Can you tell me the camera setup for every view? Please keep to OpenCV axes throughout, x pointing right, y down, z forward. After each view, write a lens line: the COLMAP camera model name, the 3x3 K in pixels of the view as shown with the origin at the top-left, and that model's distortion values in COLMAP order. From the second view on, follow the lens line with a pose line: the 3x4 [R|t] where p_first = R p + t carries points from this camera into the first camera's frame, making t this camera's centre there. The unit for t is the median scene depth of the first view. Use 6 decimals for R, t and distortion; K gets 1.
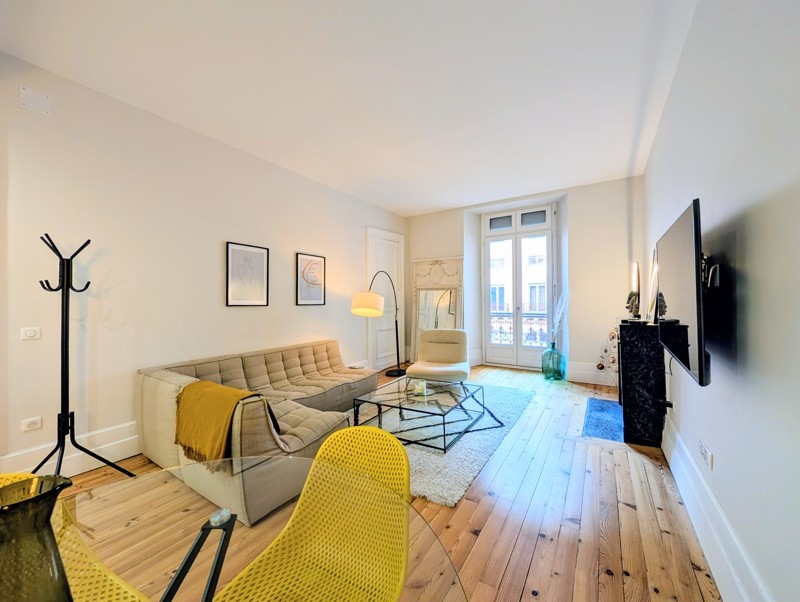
lens RADIAL K [[309.4, 0, 402.1], [0, 309.4, 304.1], [0, 0, 1]] dist [-0.000776, -0.000165]
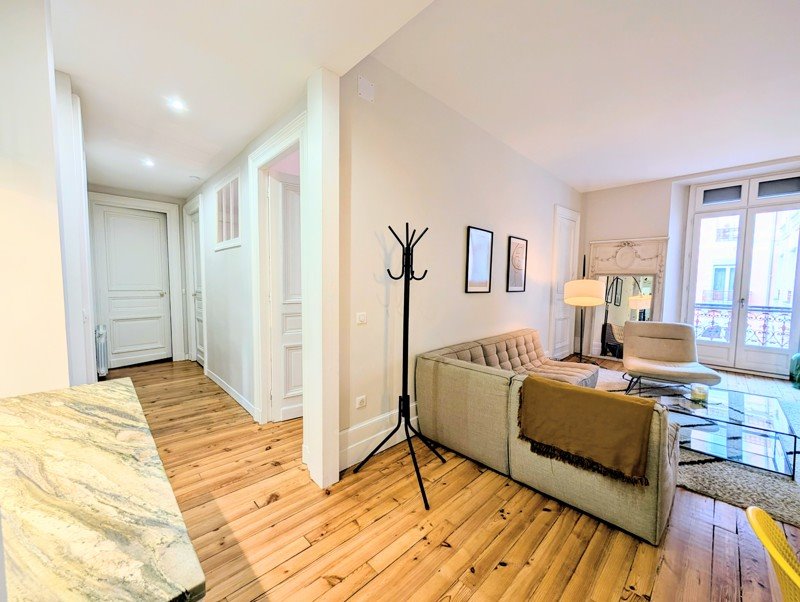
lens RADIAL K [[313.1, 0, 400.0], [0, 313.1, 301.0], [0, 0, 1]] dist [-0.002512, -0.000683]
pose [[0.975203, 0.029642, -0.219319, -0.366498], [-0.018799, 0.998503, 0.051363, -0.009360], [0.220514, -0.045967, 0.974300, -0.007828]]
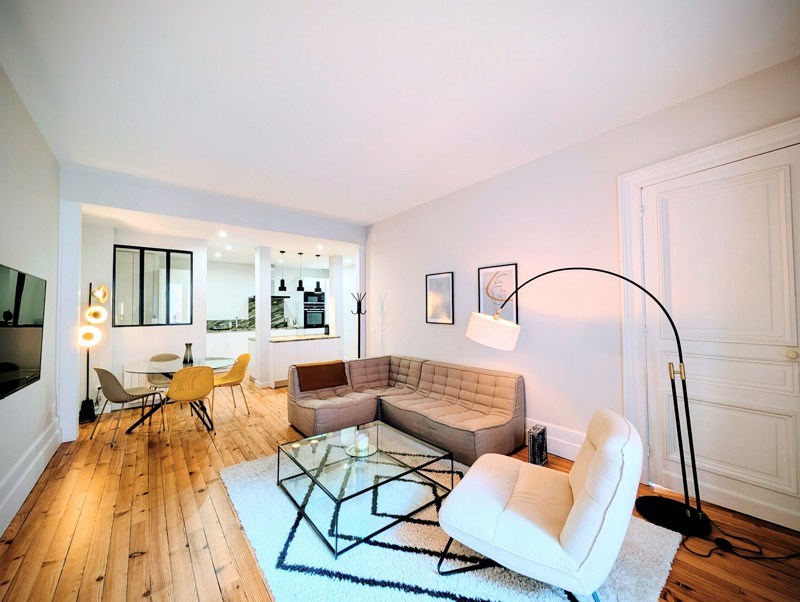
lens RADIAL K [[313.1, 0, 400.0], [0, 313.1, 301.0], [0, 0, 1]] dist [-0.002512, -0.000683]
pose [[-0.304982, -0.017840, -0.952191, 0.499855], [0.000919, 0.999819, -0.019027, -0.041687], [0.952358, -0.006678, -0.304910, 0.862686]]
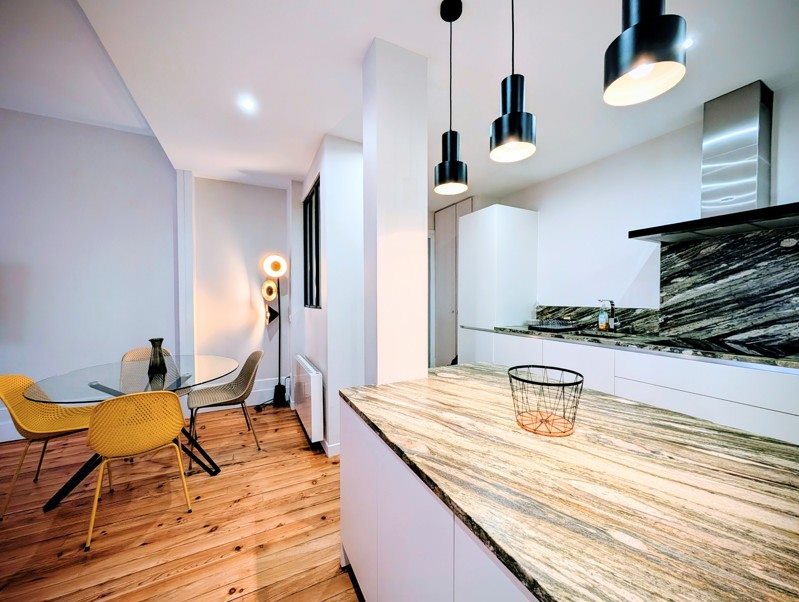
lens RADIAL K [[309.0, 0, 401.6], [0, 309.0, 304.1], [0, 0, 1]] dist [-0.000776, -0.000165]
pose [[-0.865803, -0.010419, 0.500276, -0.651622], [0.007598, 0.999394, 0.033962, -0.008717], [-0.500326, 0.033206, -0.865200, 0.301575]]
